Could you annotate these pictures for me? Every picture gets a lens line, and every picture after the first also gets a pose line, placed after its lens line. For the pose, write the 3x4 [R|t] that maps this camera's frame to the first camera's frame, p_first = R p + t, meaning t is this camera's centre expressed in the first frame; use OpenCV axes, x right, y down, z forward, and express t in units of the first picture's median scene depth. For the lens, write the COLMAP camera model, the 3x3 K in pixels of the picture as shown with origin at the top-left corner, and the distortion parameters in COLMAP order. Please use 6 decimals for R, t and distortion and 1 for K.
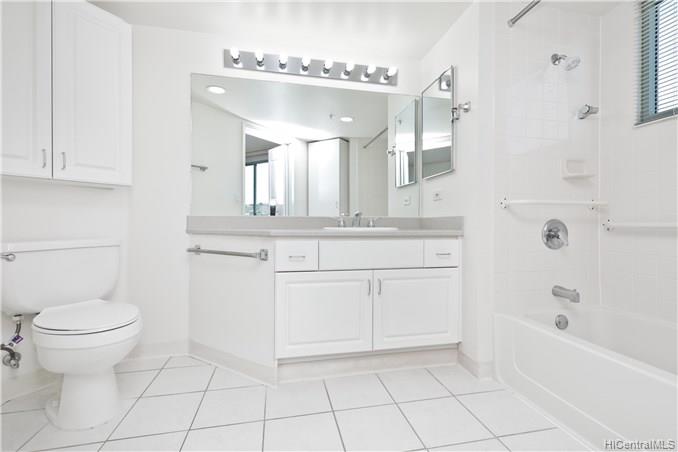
lens RADIAL K [[314.2, 0, 339.0], [0, 314.2, 226.0], [0, 0, 1]] dist [-0.003097, -0.000276]
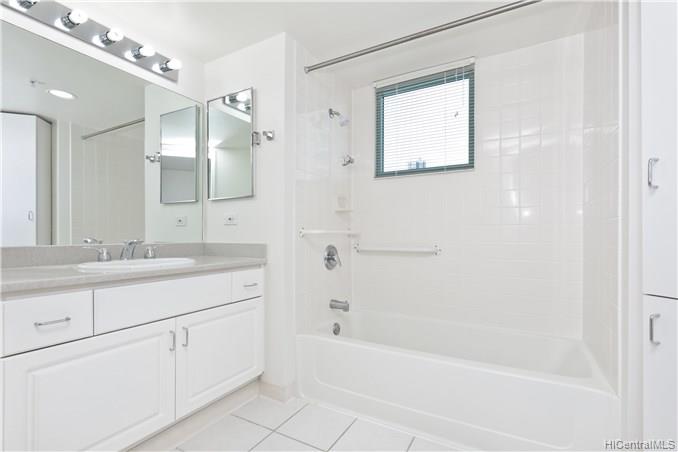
lens RADIAL K [[322.8, 0, 338.7], [0, 322.8, 232.8], [0, 0, 1]] dist [0.000416, 0.000337]
pose [[0.647573, -0.003282, 0.761996, -0.239855], [0.004646, 0.999989, 0.000359, -0.068295], [-0.761989, 0.003308, 0.647581, 0.169478]]
